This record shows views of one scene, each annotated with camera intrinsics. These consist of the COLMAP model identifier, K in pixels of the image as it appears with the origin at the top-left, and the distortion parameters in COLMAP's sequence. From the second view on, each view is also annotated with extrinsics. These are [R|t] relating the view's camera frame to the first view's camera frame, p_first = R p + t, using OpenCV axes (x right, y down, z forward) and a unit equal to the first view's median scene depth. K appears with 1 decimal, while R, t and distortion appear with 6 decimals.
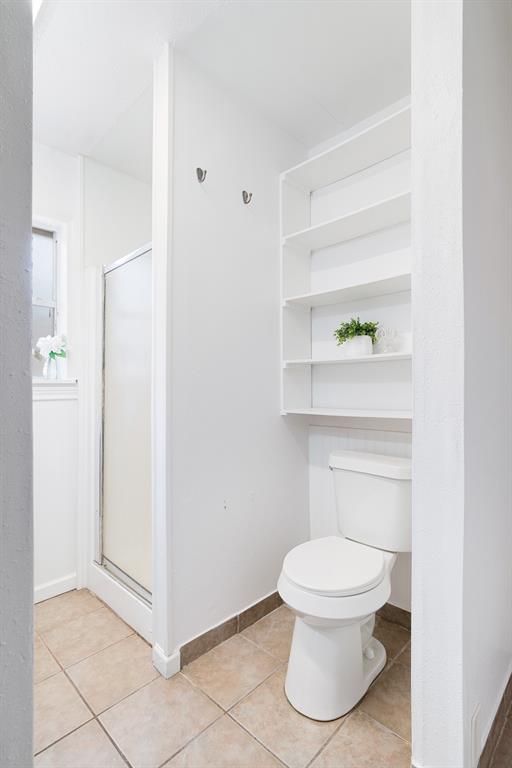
lens RADIAL K [[373.6, 0, 256.0], [0, 373.6, 384.0], [0, 0, 1]] dist [0.000076, 0.000219]
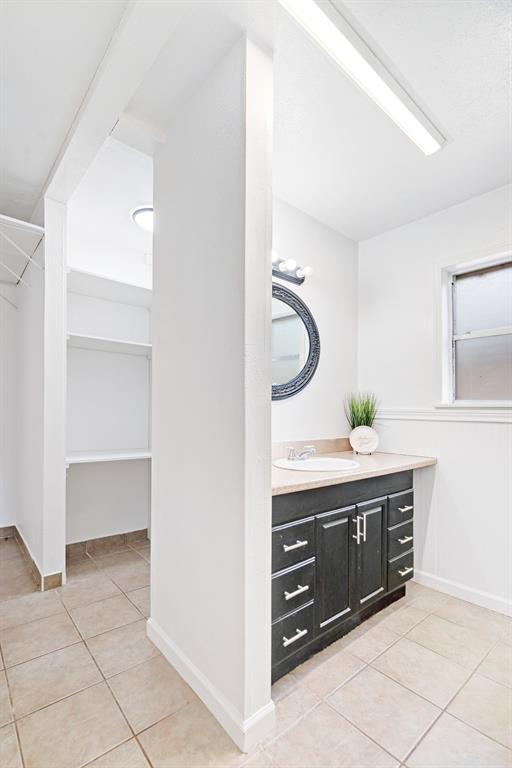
lens RADIAL K [[355.0, 0, 256.0], [0, 355.0, 384.0], [0, 0, 1]] dist [0.000435, 0.000217]
pose [[-0.088318, -0.070309, -0.993608, 0.468583], [-0.011002, 0.997514, -0.069607, 0.014106], [0.996032, 0.004784, -0.088872, 0.358422]]
